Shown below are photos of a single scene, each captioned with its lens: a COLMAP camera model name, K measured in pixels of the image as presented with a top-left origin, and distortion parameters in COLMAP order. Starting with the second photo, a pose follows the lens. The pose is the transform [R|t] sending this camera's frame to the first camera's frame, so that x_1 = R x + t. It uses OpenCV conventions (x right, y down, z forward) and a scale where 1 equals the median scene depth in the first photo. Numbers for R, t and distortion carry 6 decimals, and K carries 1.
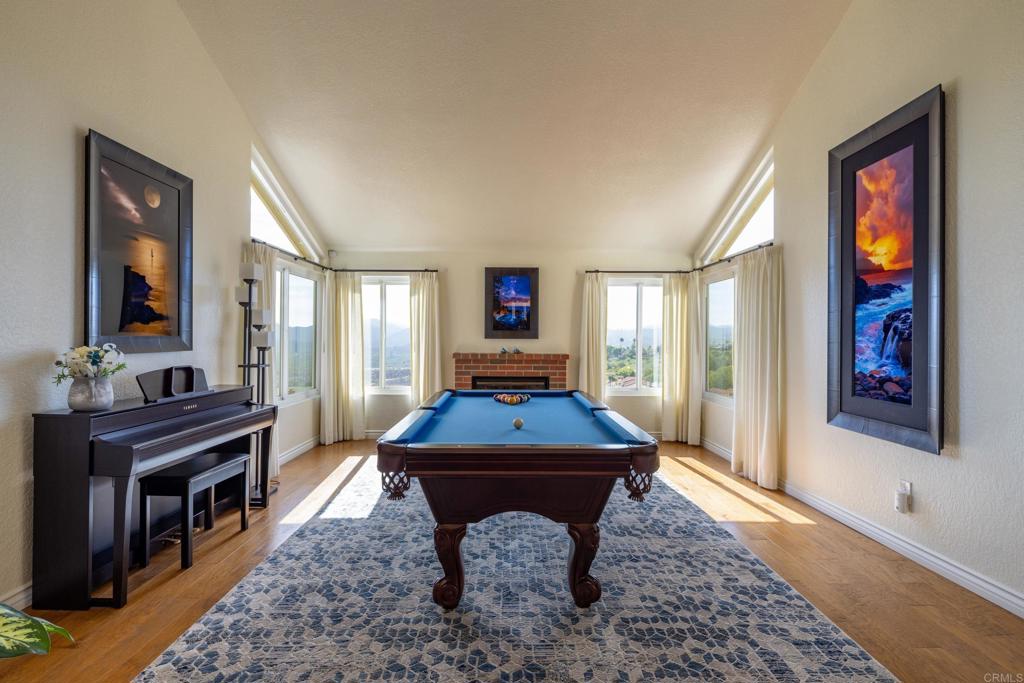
lens RADIAL K [[499.0, 0, 512.7], [0, 499.0, 340.3], [0, 0, 1]] dist [-0.001413, -0.000181]
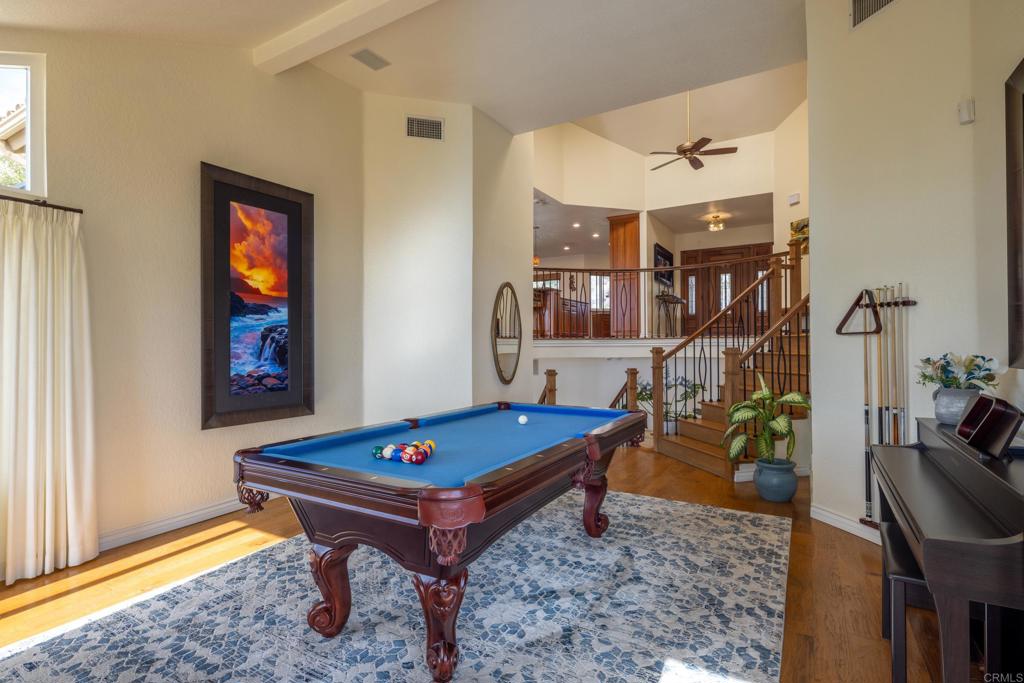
lens RADIAL K [[499.0, 0, 513.1], [0, 499.0, 340.0], [0, 0, 1]] dist [-0.001413, -0.000181]
pose [[-0.859180, 0.005173, 0.511647, -0.501842], [0.003807, 0.999986, -0.003719, -0.010808], [-0.511659, -0.001247, -0.859187, 1.801829]]
